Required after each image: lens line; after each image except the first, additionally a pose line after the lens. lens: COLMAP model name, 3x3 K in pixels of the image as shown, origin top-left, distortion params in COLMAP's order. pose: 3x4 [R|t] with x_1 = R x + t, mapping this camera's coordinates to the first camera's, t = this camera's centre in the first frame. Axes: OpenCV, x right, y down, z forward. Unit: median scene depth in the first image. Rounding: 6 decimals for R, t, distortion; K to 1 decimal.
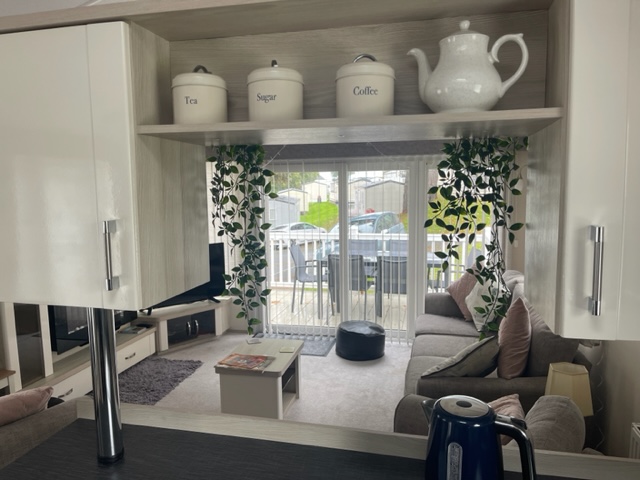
lens RADIAL K [[482.8, 0, 316.8], [0, 482.8, 239.1], [0, 0, 1]] dist [0.023812, -0.008958]
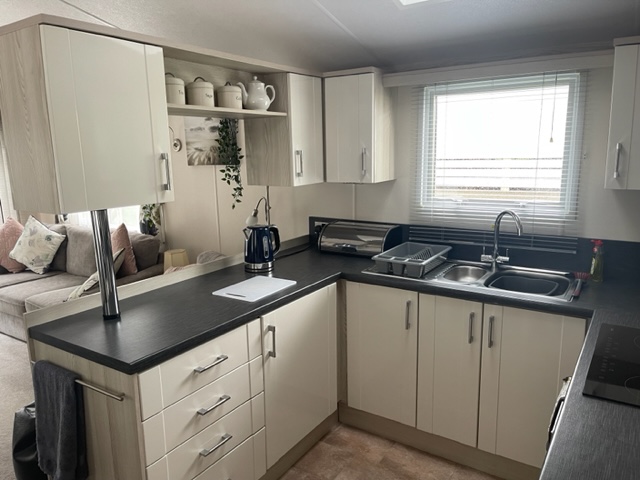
lens RADIAL K [[482.8, 0, 314.6], [0, 482.8, 242.2], [0, 0, 1]] dist [0.023812, -0.008958]
pose [[0.334622, -0.177101, 0.925561, -0.478222], [0.124823, 0.981857, 0.142745, 0.025041], [-0.934049, 0.067766, 0.350657, -0.042773]]
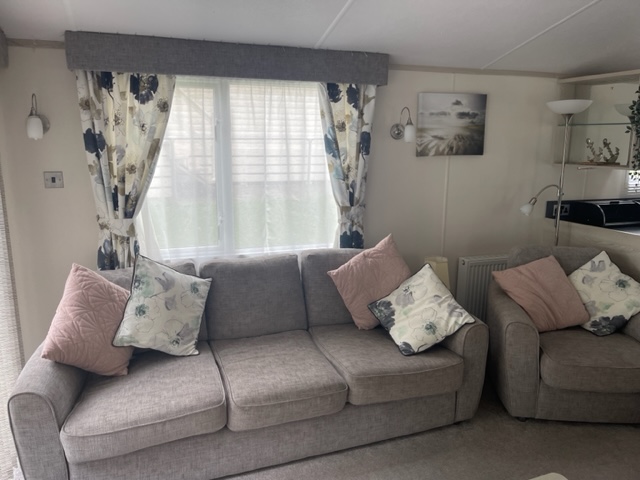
lens RADIAL K [[482.8, 0, 320.1], [0, 482.8, 240.6], [0, 0, 1]] dist [0.023812, -0.008958]
pose [[-0.546250, -0.154796, 0.823195, -0.247788], [0.099015, 0.963952, 0.246968, -0.093659], [-0.831749, 0.216415, -0.511231, 1.051332]]
